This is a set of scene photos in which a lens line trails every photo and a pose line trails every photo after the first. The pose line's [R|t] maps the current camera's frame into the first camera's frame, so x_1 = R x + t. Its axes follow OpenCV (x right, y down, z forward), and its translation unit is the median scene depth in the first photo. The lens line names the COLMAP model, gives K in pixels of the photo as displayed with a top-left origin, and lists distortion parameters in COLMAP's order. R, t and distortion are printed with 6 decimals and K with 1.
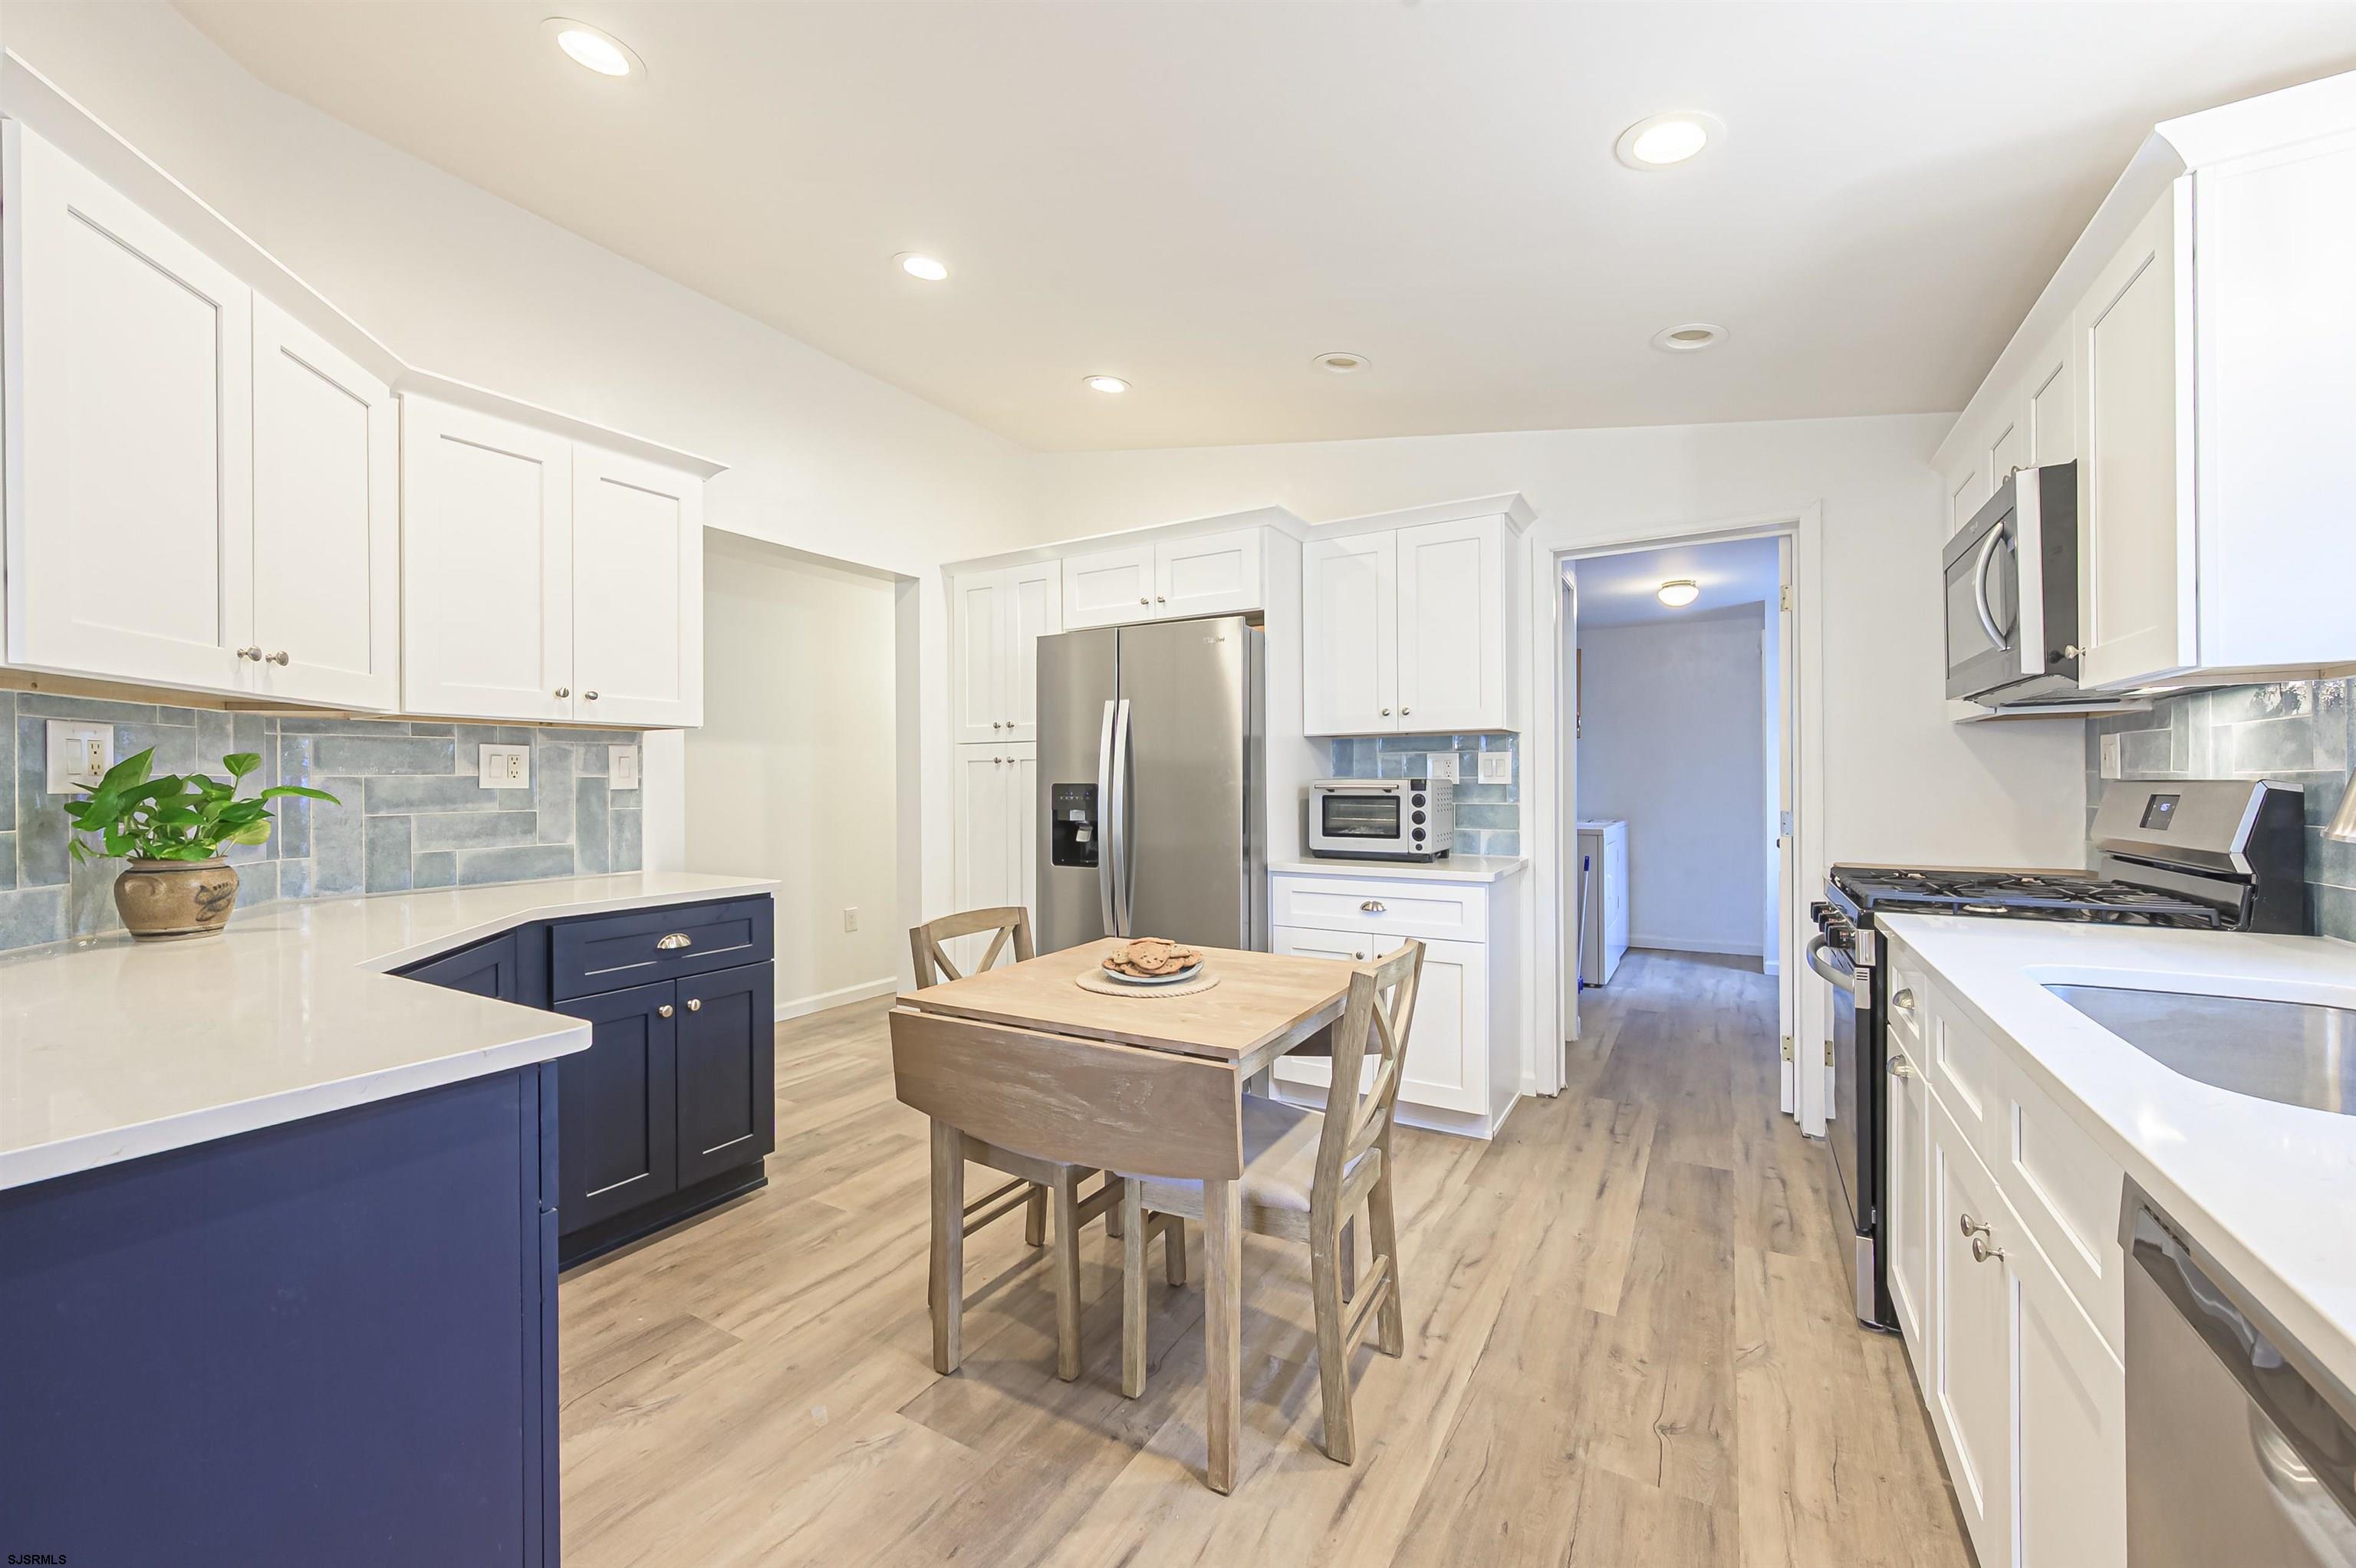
lens RADIAL K [[930.9, 0, 1178.0], [0, 930.9, 784.0], [0, 0, 1]] dist [-0.000134, 0.000055]
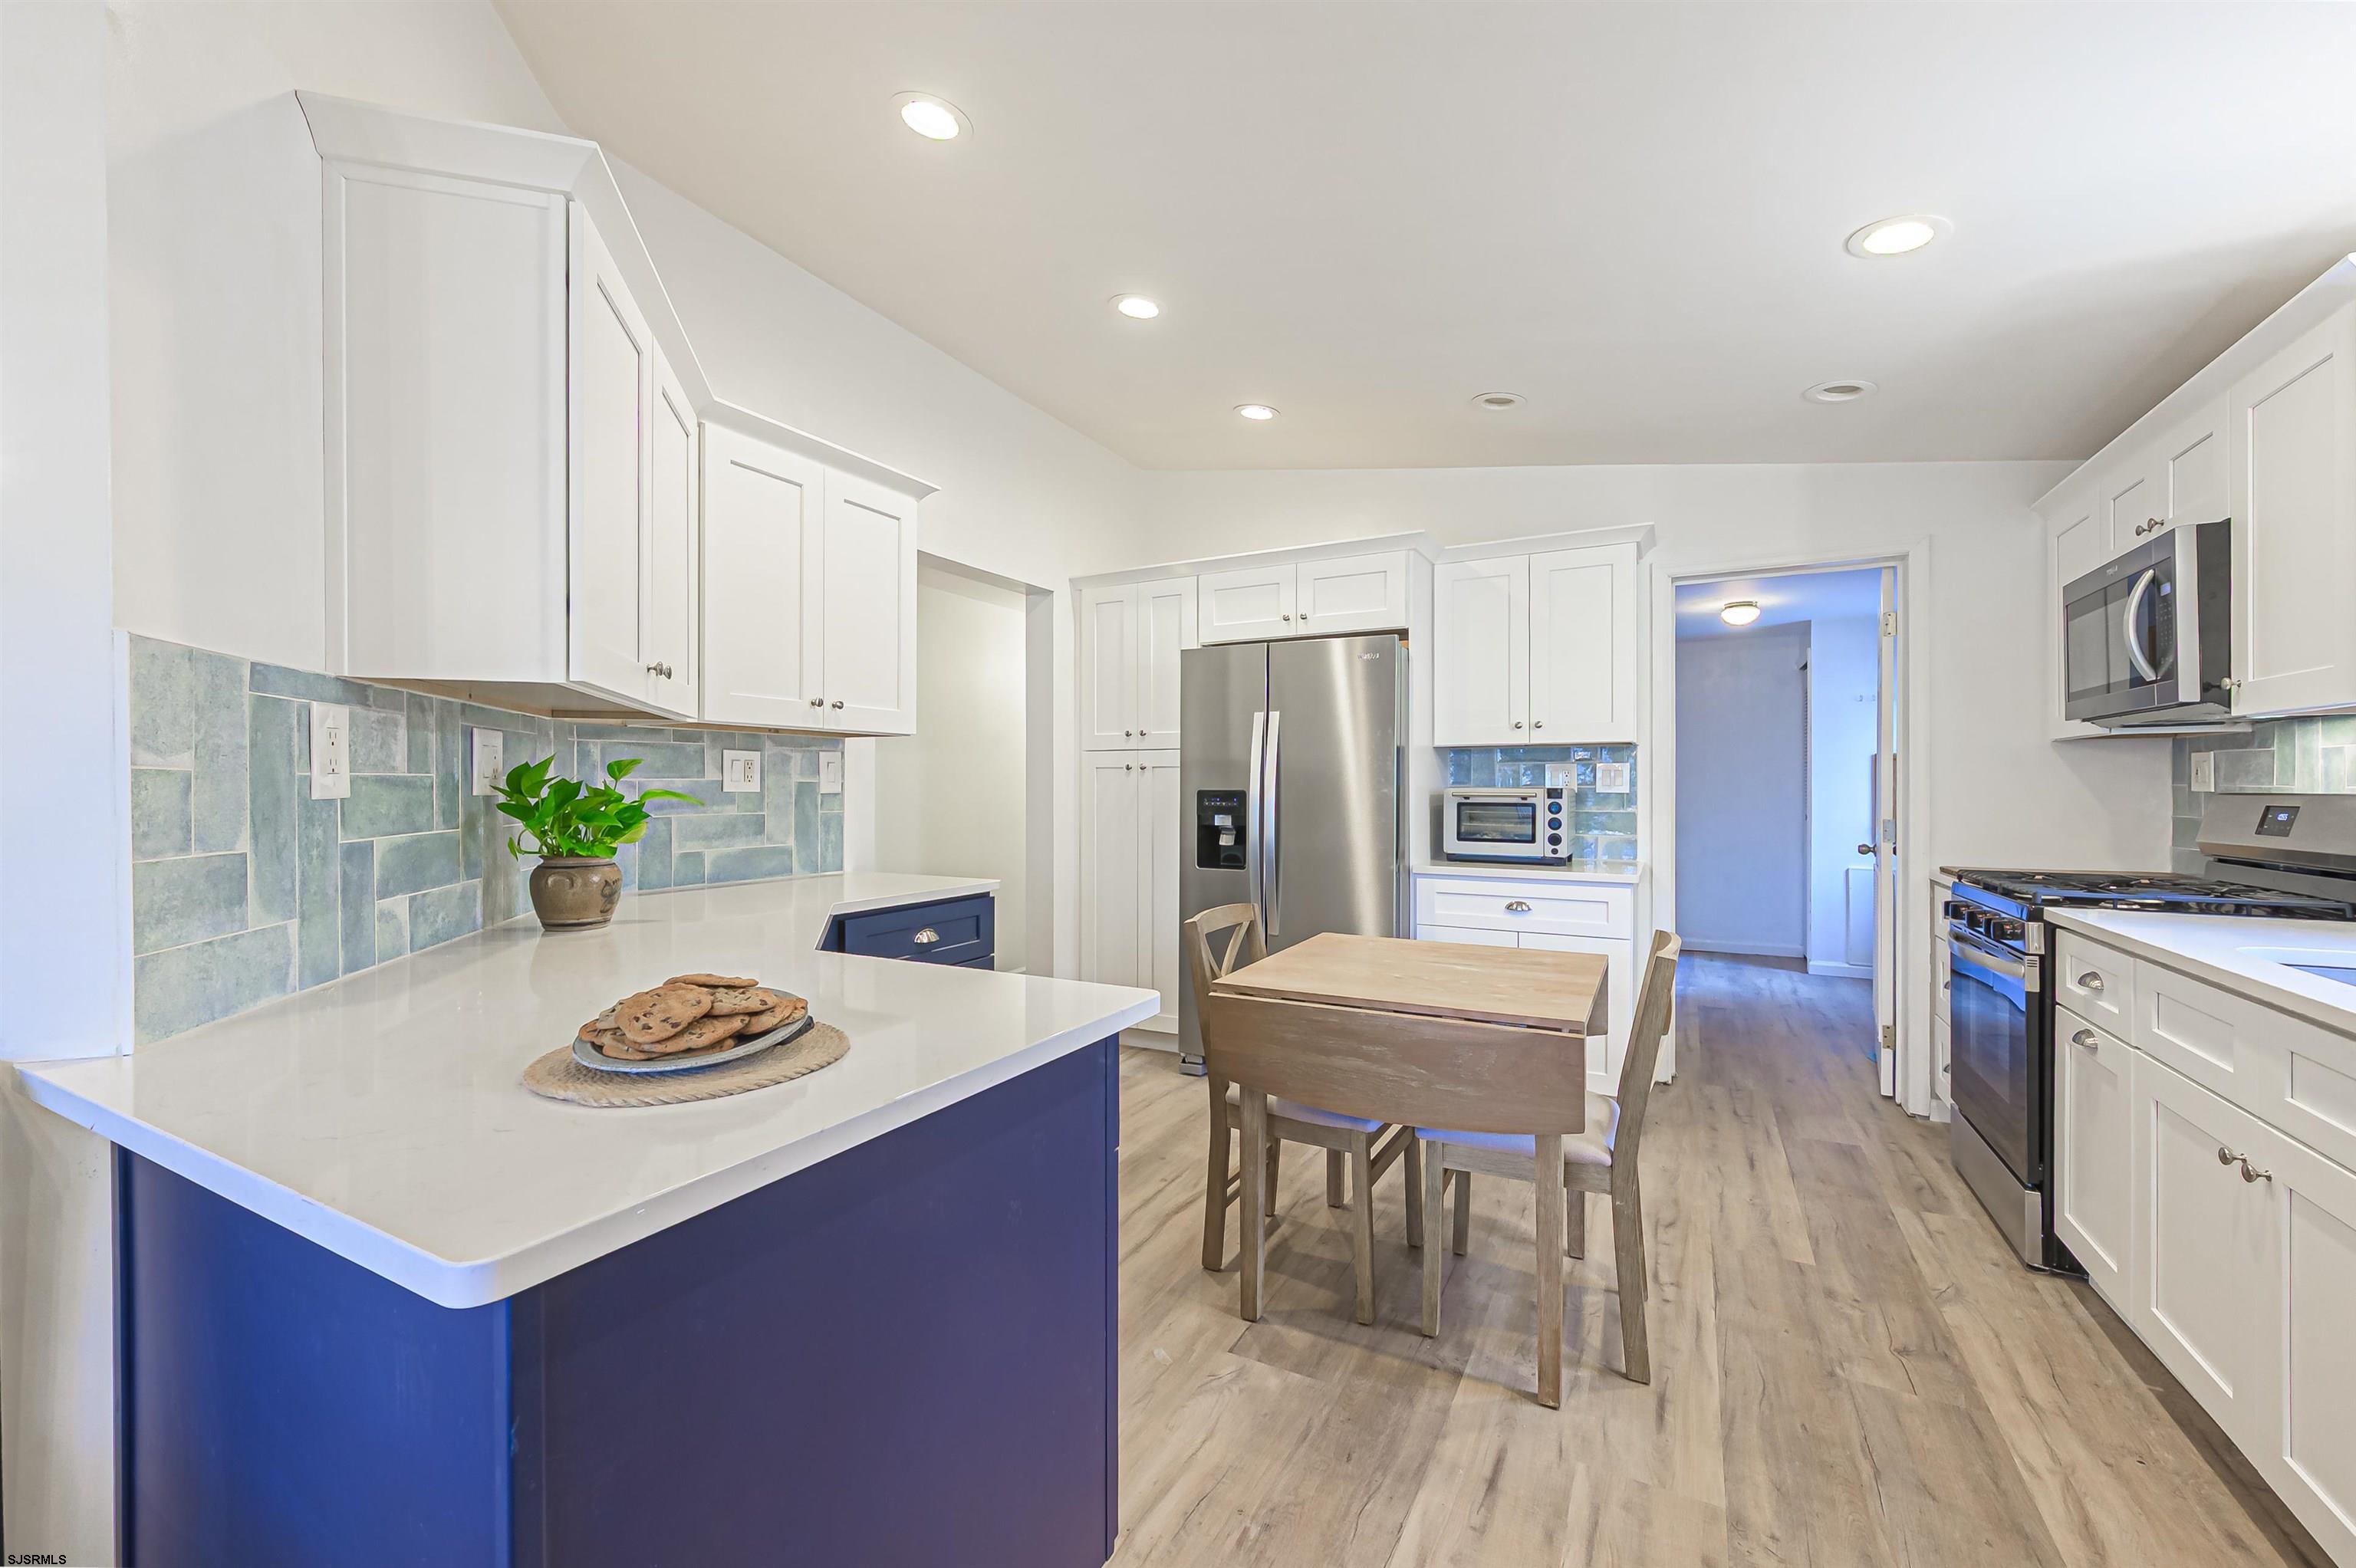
lens RADIAL K [[942.6, 0, 1184.6], [0, 942.6, 789.3], [0, 0, 1]] dist [0.000178, 0.000278]
pose [[0.999076, 0.006083, 0.042535, -0.273355], [-0.006063, 0.999981, -0.000605, -0.000557], [-0.042538, 0.000346, 0.999095, -0.087533]]
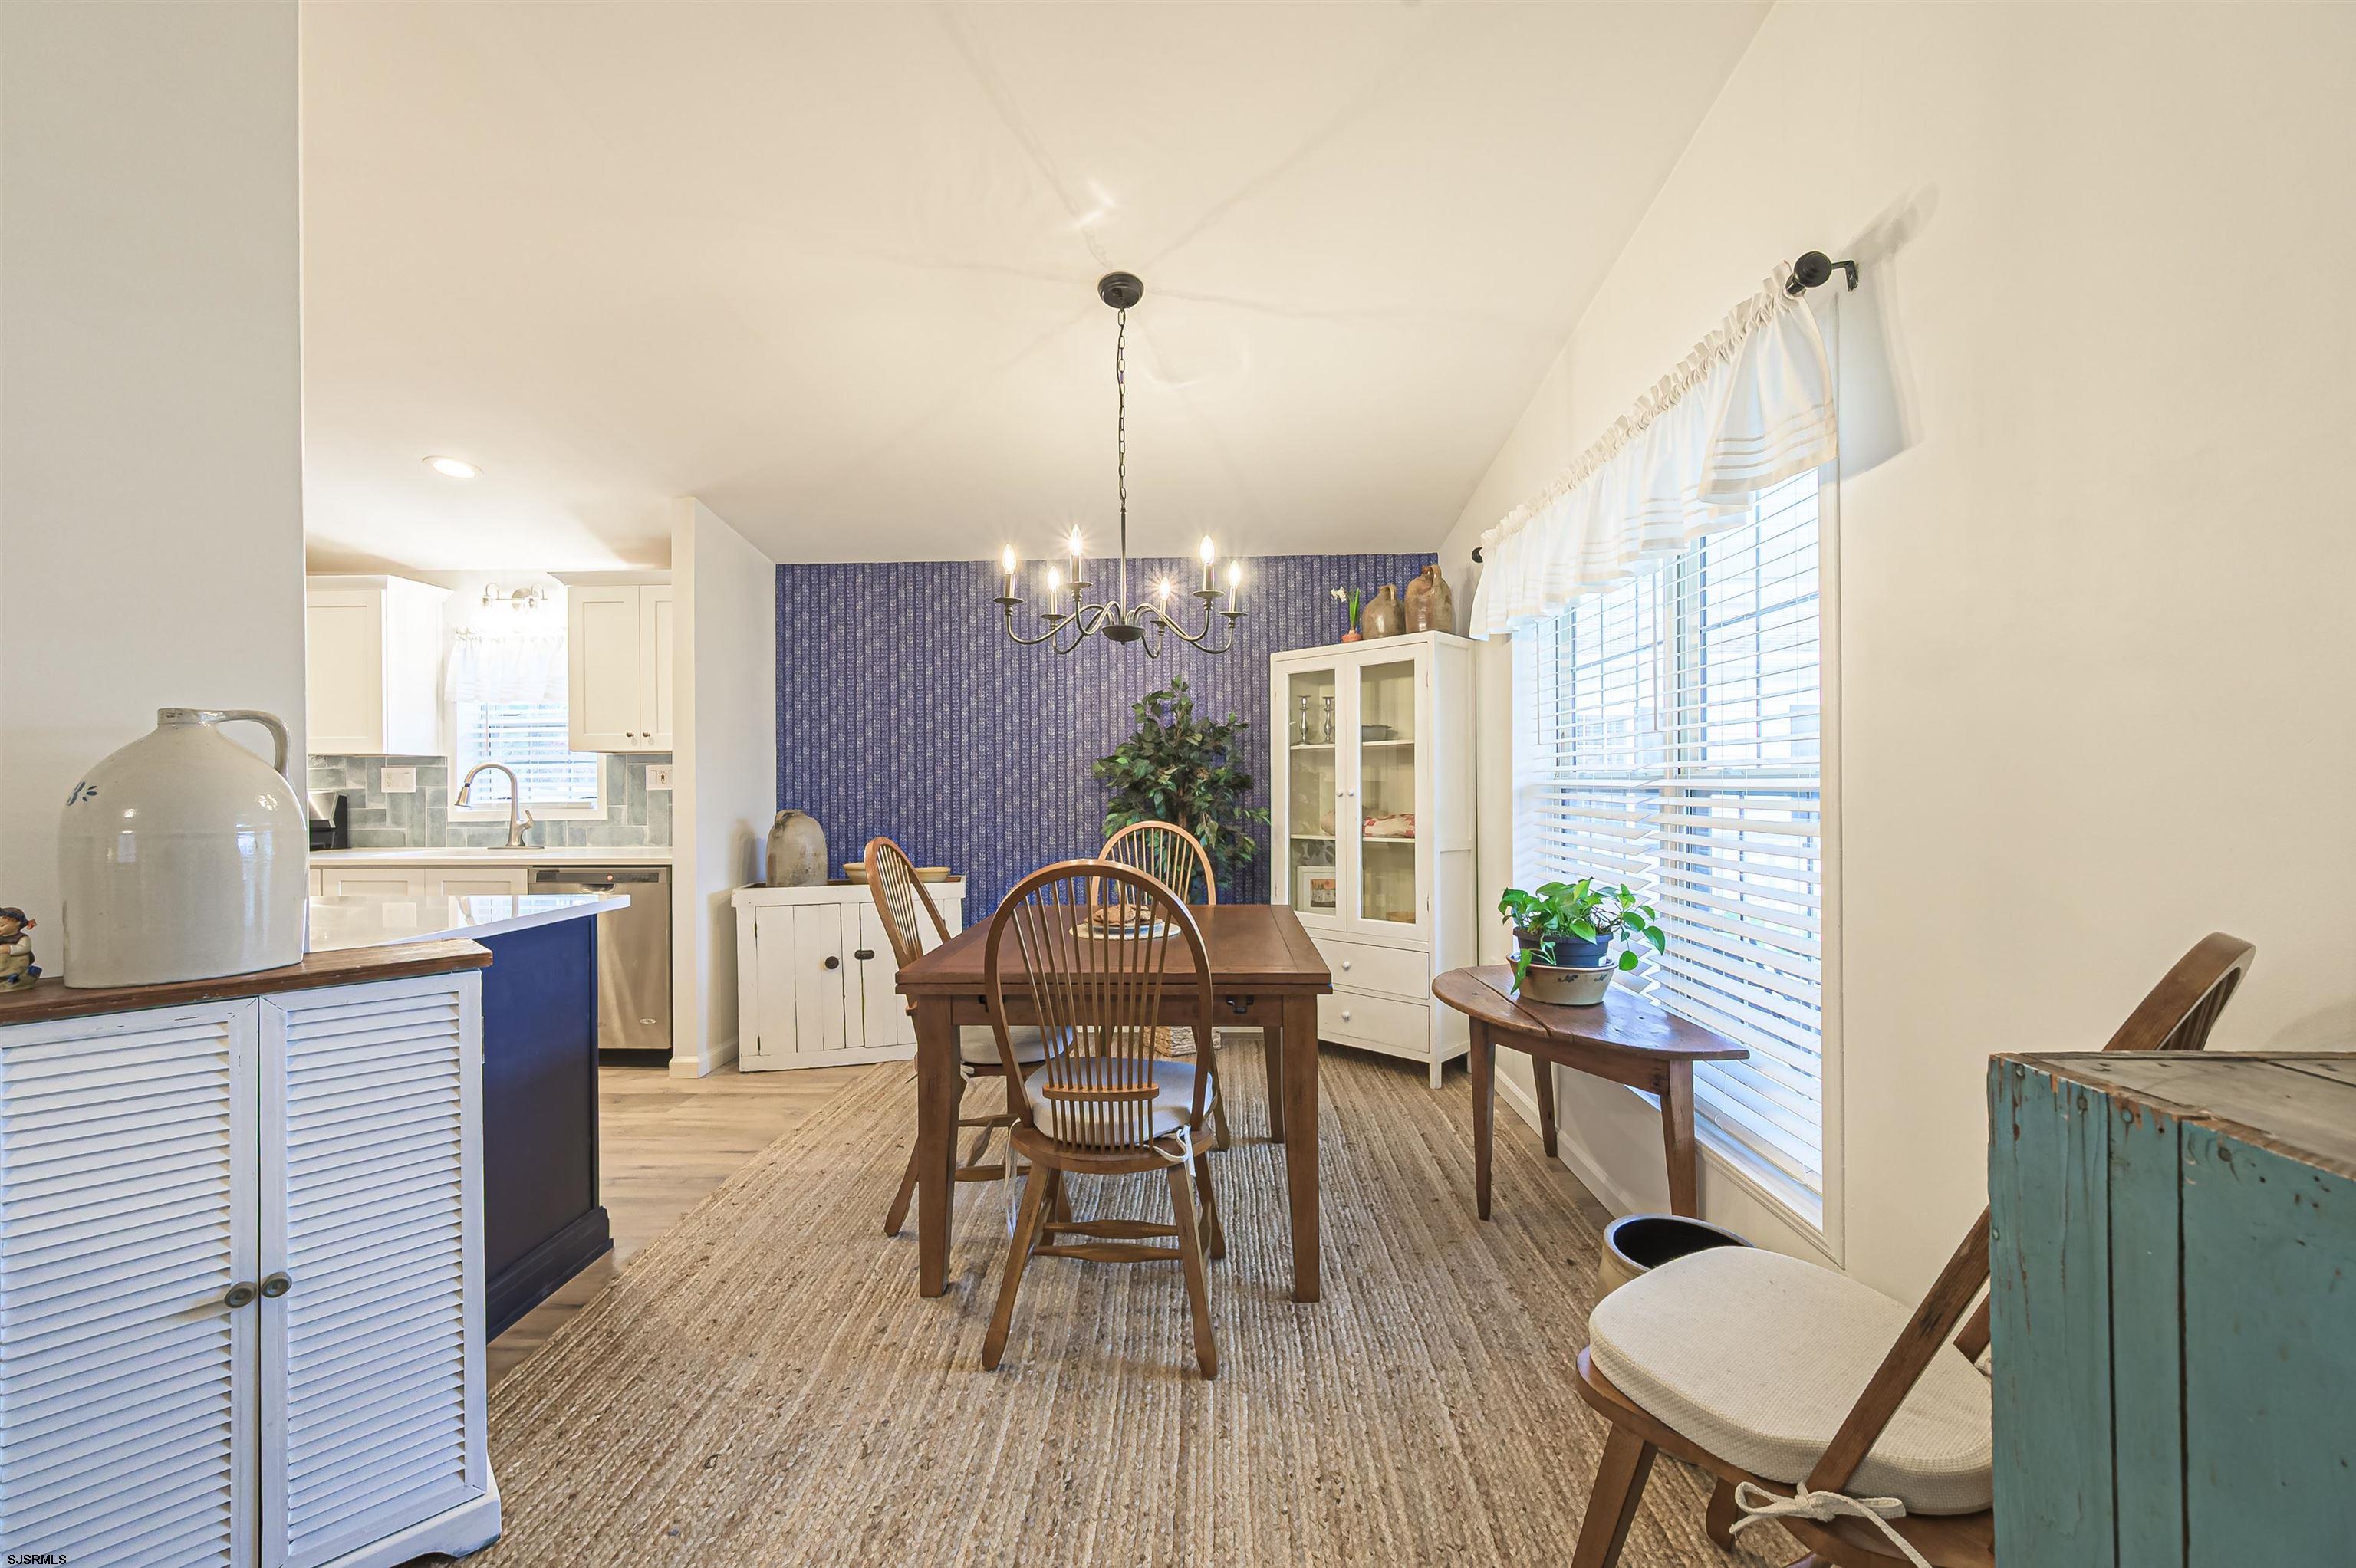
lens RADIAL K [[933.0, 0, 1178.0], [0, 933.0, 784.0], [0, 0, 1]] dist [-0.002488, -0.000150]
pose [[-0.476619, 0.010087, 0.879052, -1.515060], [0.012458, 0.999911, -0.004719, 0.010212], [-0.879022, 0.008702, -0.476702, 0.100120]]
